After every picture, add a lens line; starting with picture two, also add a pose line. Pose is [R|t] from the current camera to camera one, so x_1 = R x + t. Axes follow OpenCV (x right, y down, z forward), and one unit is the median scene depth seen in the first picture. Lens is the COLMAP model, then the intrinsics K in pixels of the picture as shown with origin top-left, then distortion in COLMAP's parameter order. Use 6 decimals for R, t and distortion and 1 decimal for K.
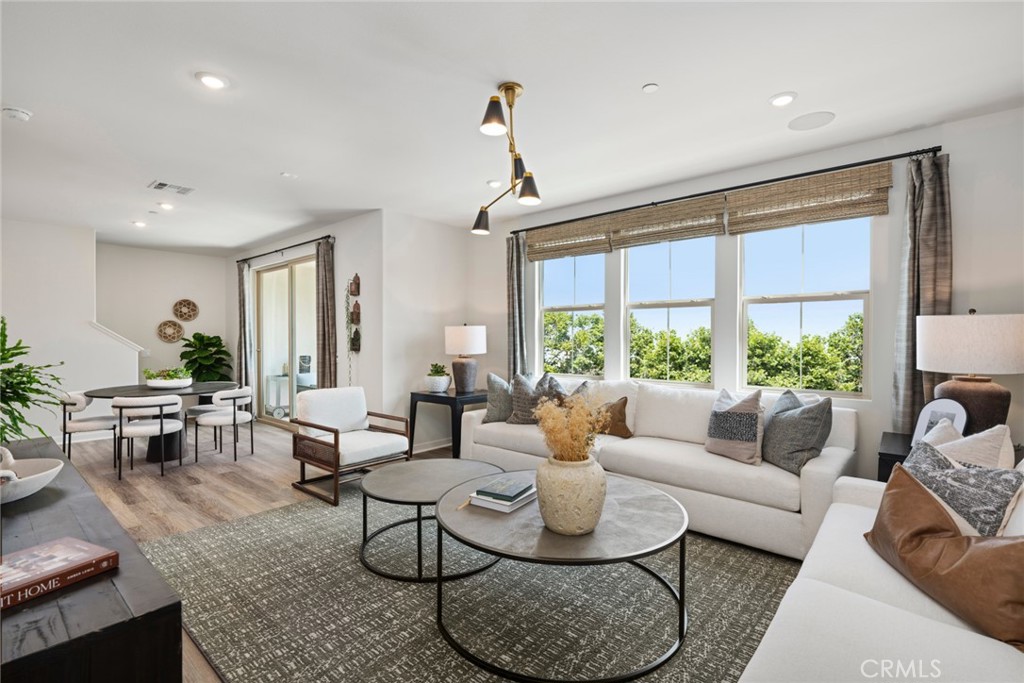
lens RADIAL K [[472.6, 0, 512.0], [0, 472.6, 341.5], [0, 0, 1]] dist [0.001059, 0.000285]
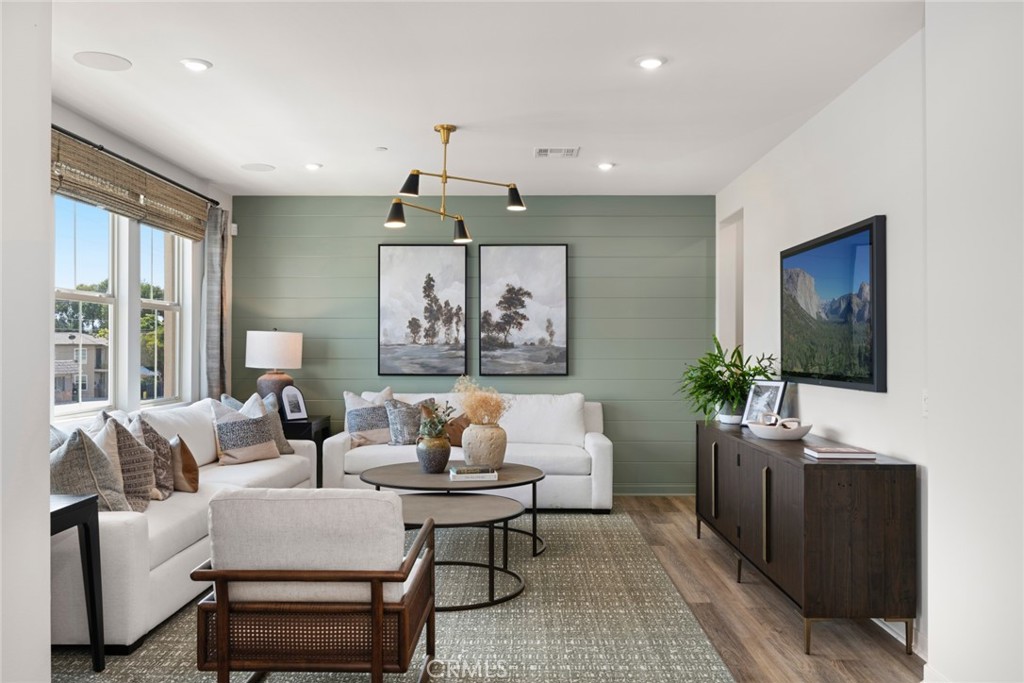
lens RADIAL K [[835.9, 0, 512.0], [0, 835.9, 341.5], [0, 0, 1]] dist [0.002626, -0.002267]
pose [[-0.648146, 0.003915, 0.761506, -0.991953], [0.002245, 0.999992, -0.003231, -0.009206], [-0.761513, -0.000384, -0.648149, 1.326385]]
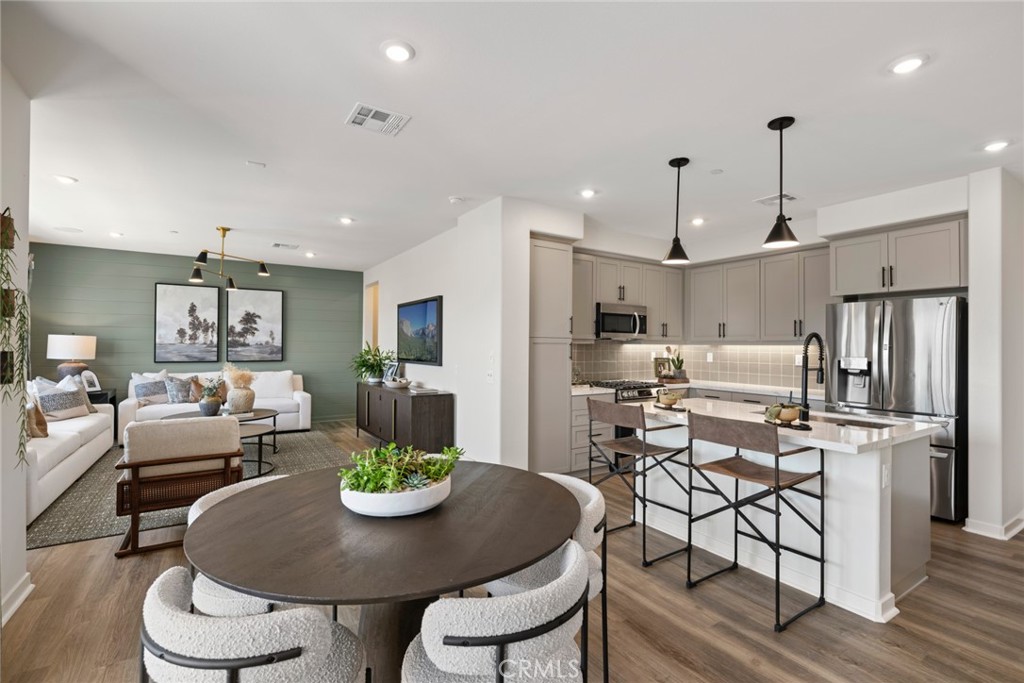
lens RADIAL K [[462.6, 0, 512.0], [0, 462.6, 341.5], [0, 0, 1]] dist [-0.000613, -0.001101]
pose [[-0.960659, -0.005465, 0.277676, -1.098879], [-0.006347, 0.999977, -0.002278, -0.021632], [-0.277658, -0.003951, -0.960672, 1.591834]]
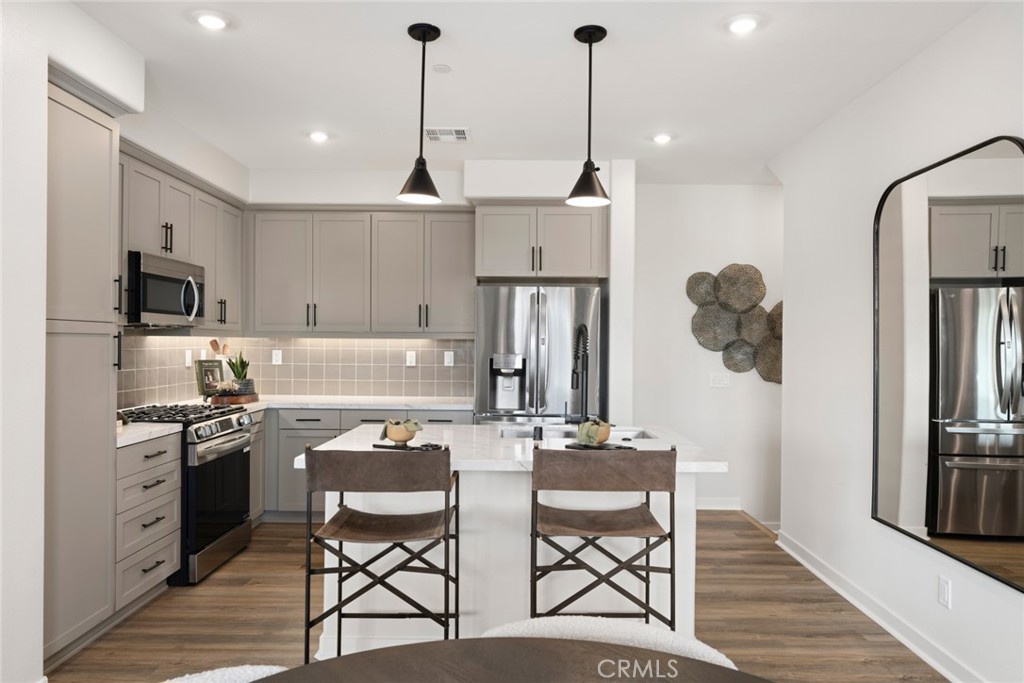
lens RADIAL K [[678.3, 0, 512.0], [0, 678.3, 341.5], [0, 0, 1]] dist [0.001818, 0.000412]
pose [[-0.757793, -0.007071, -0.652457, -0.775494], [-0.011710, 0.999928, 0.002764, -0.019723], [0.652390, 0.009735, -0.757821, 1.342096]]
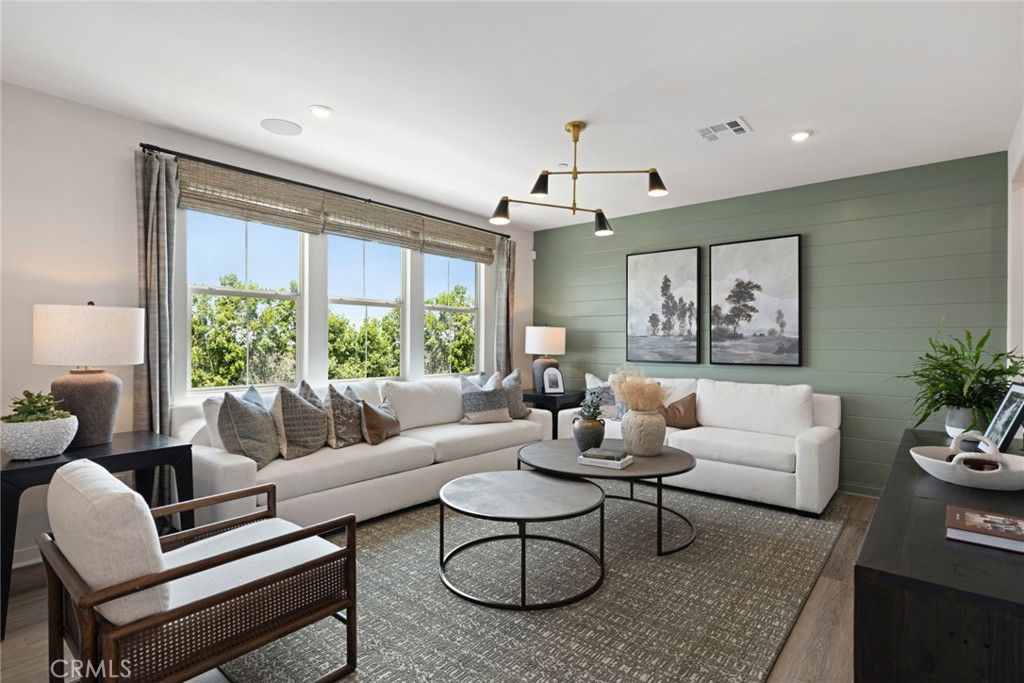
lens RADIAL K [[510.2, 0, 512.0], [0, 510.2, 341.5], [0, 0, 1]] dist [-0.001597, -0.000385]
pose [[-0.023925, 0.001393, 0.999713, -0.780225], [0.000589, 0.999999, -0.001380, 0.005930], [-0.999714, 0.000556, -0.023926, 0.725903]]
